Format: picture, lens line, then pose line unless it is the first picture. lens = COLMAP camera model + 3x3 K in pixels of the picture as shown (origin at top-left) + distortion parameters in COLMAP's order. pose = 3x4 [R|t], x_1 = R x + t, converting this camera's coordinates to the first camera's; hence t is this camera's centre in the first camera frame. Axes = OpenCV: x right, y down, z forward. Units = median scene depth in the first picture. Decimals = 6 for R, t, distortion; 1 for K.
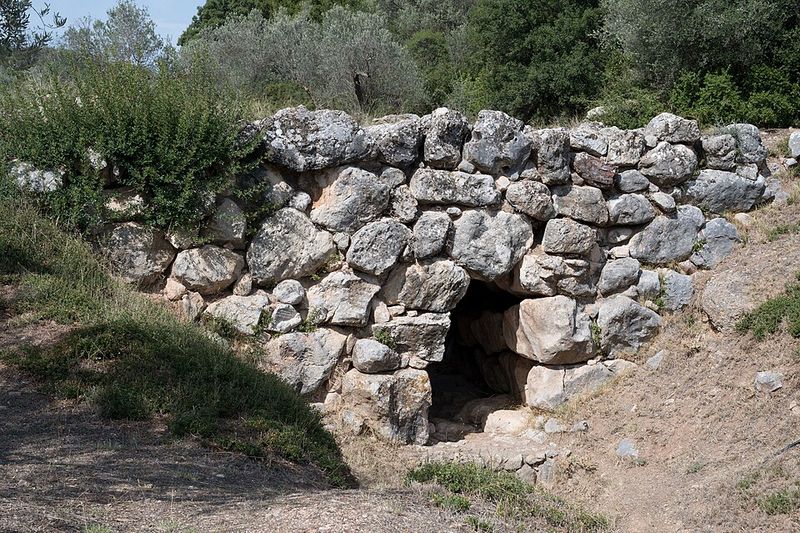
lens RADIAL K [[579.9, 0, 399.7], [0, 579.9, 266.7], [0, 0, 1]] dist [0.002344, 0.001555]
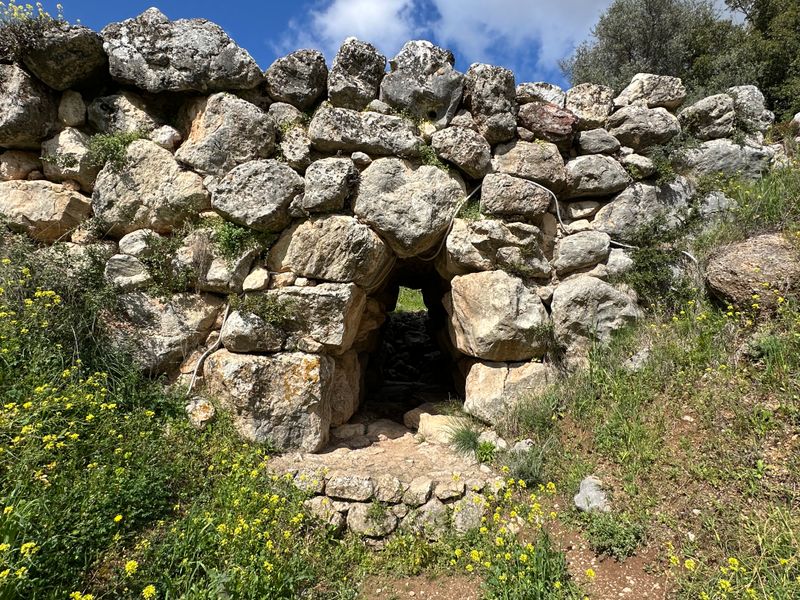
lens RADIAL K [[324.1, 0, 400.9], [0, 324.1, 299.5], [0, 0, 1]] dist [-0.001496, -0.000367]
pose [[0.986344, 0.022446, -0.163160, 0.226192], [-0.036077, 0.996055, -0.081069, 0.135237], [0.160697, 0.085848, 0.983263, 0.576757]]
